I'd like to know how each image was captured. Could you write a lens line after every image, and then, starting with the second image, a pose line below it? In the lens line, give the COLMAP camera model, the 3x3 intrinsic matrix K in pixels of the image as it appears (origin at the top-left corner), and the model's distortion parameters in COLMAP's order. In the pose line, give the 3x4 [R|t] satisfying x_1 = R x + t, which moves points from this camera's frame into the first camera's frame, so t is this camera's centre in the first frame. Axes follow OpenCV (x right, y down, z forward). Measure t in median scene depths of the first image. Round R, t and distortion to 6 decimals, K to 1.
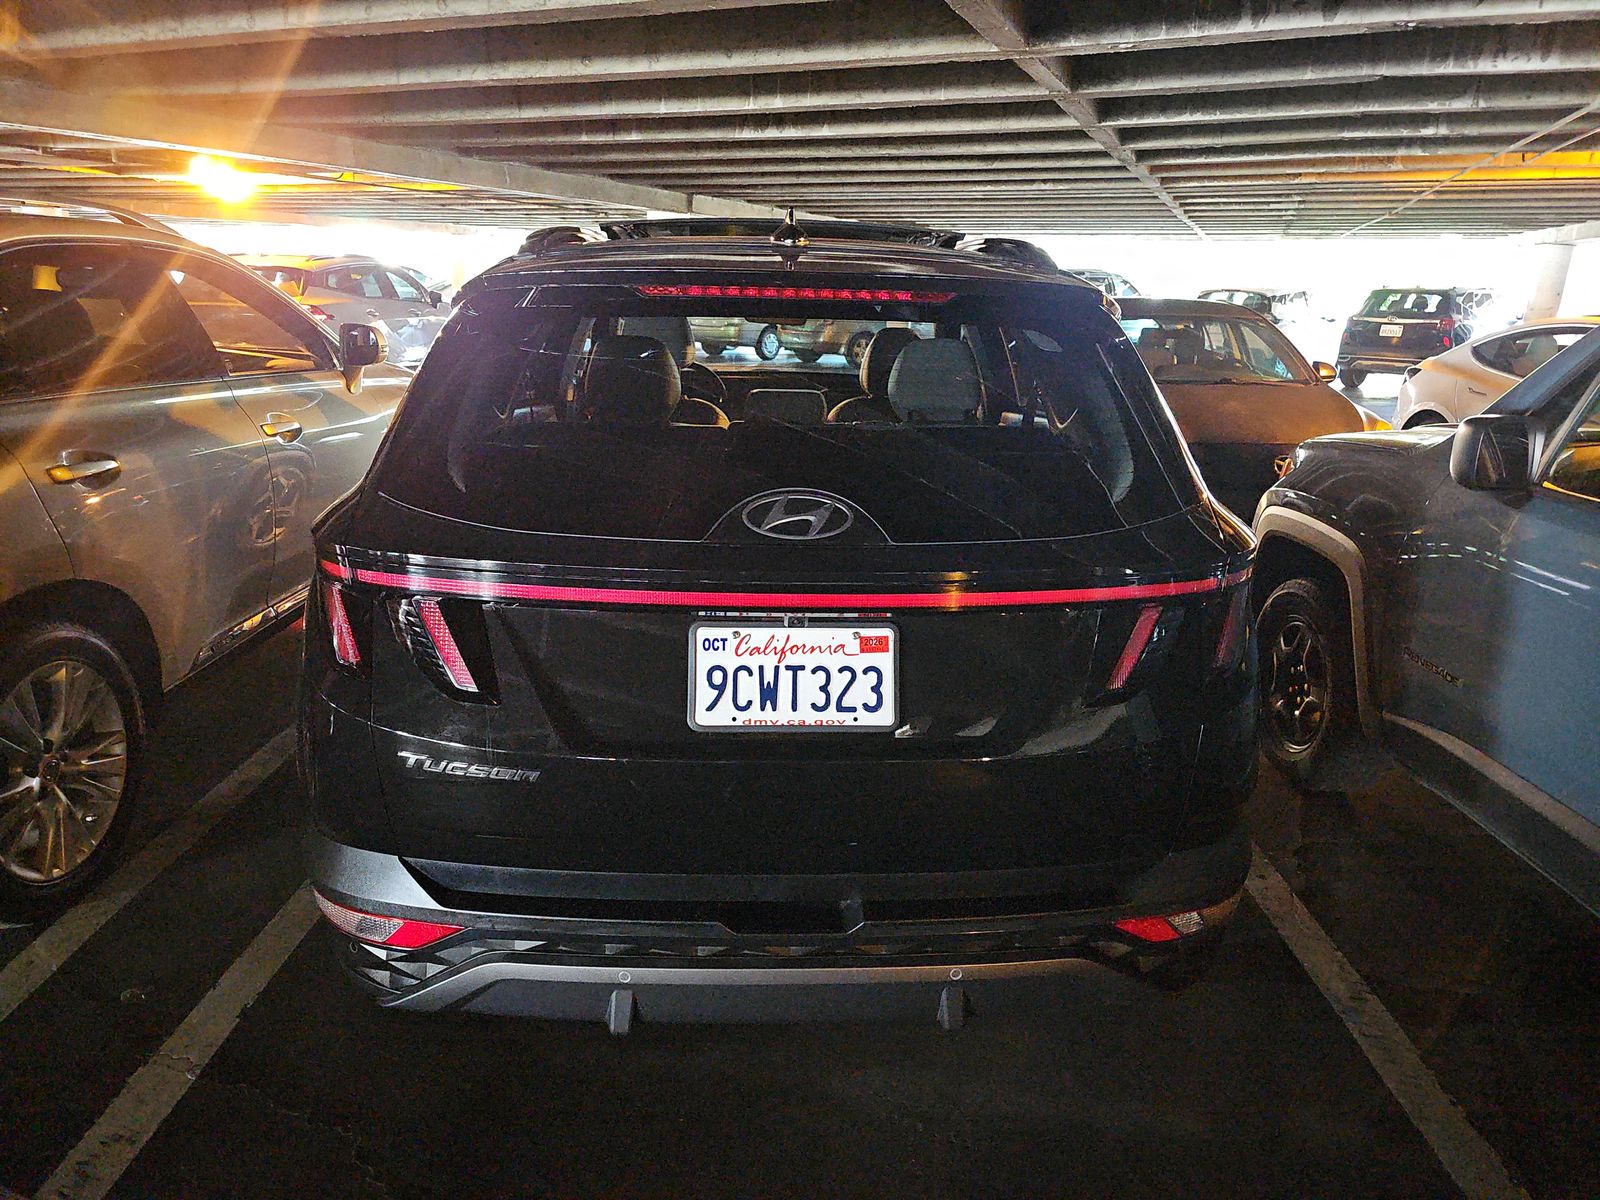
lens RADIAL K [[1081.4, 0, 803.3], [0, 1081.4, 593.1], [0, 0, 1]] dist [0.027421, -0.029264]
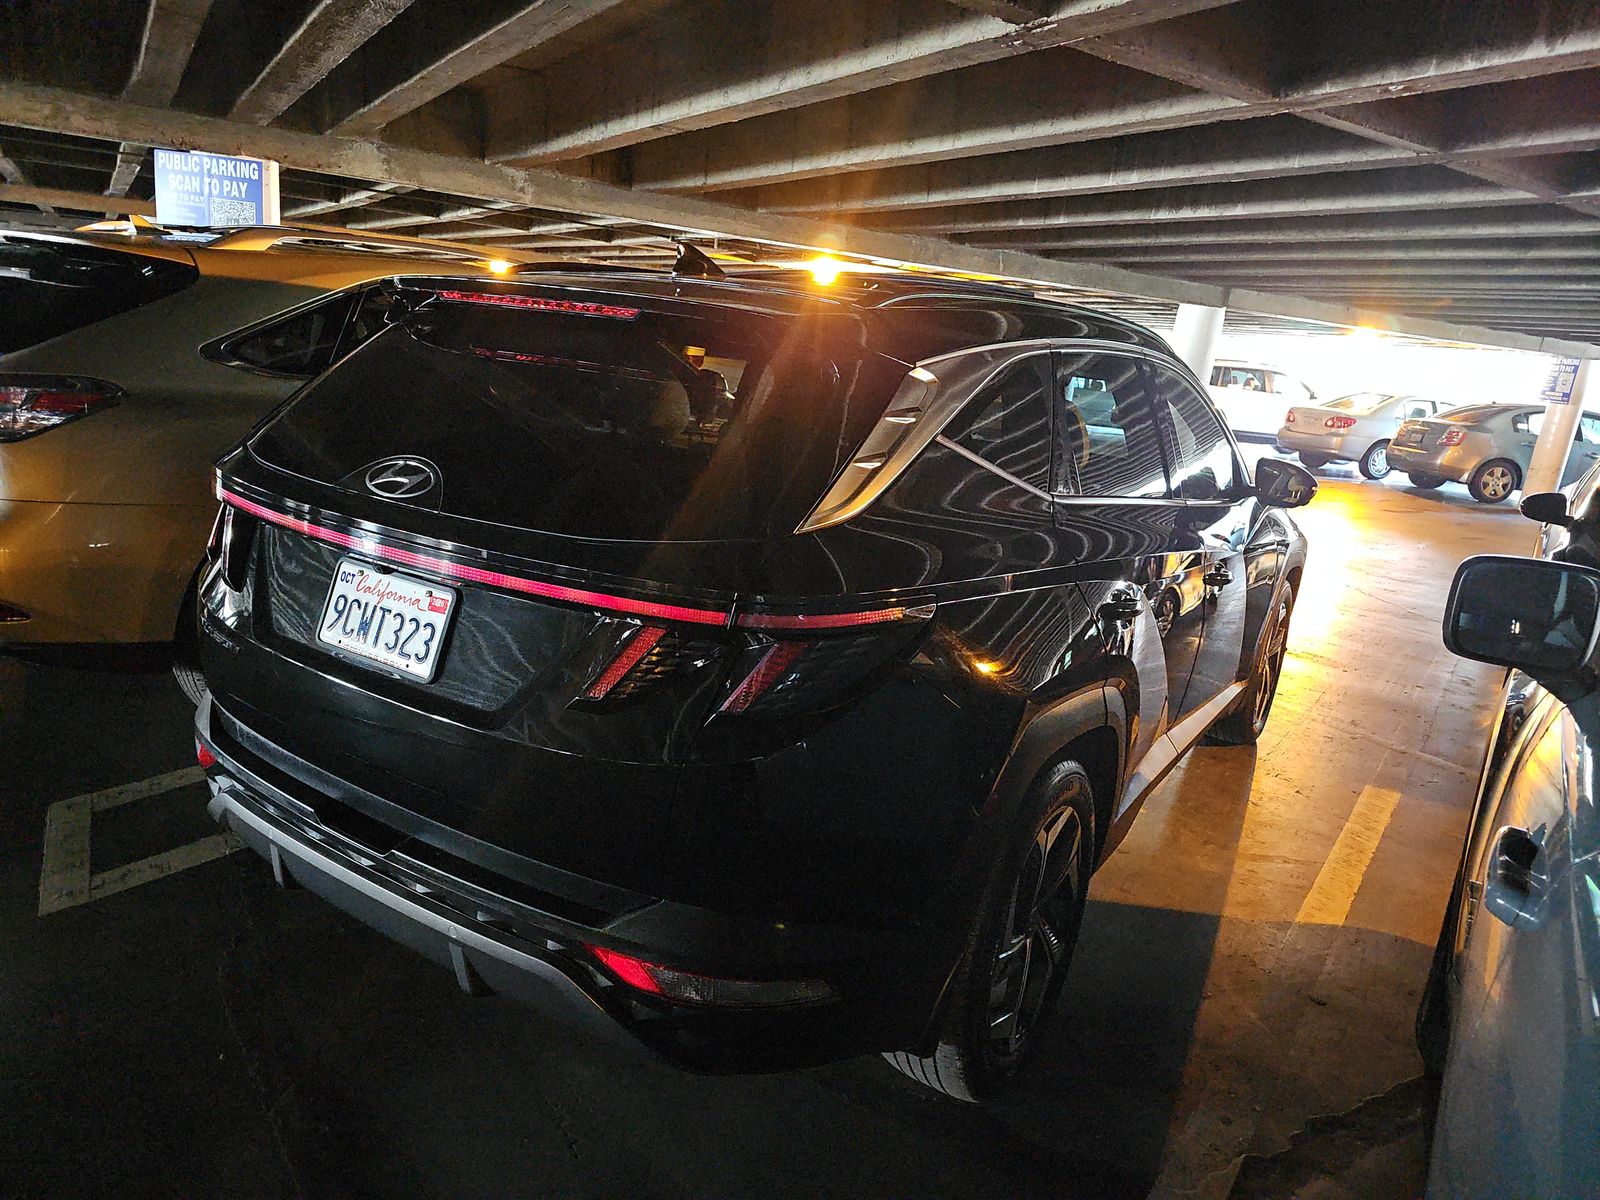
lens RADIAL K [[1081.4, 0, 802.8], [0, 1081.4, 598.2], [0, 0, 1]] dist [0.027421, -0.029264]
pose [[0.809365, 0.187356, -0.556621, 0.354340], [-0.232922, 0.972429, -0.011369, -0.011812], [0.539144, 0.138851, 0.830689, 0.100129]]
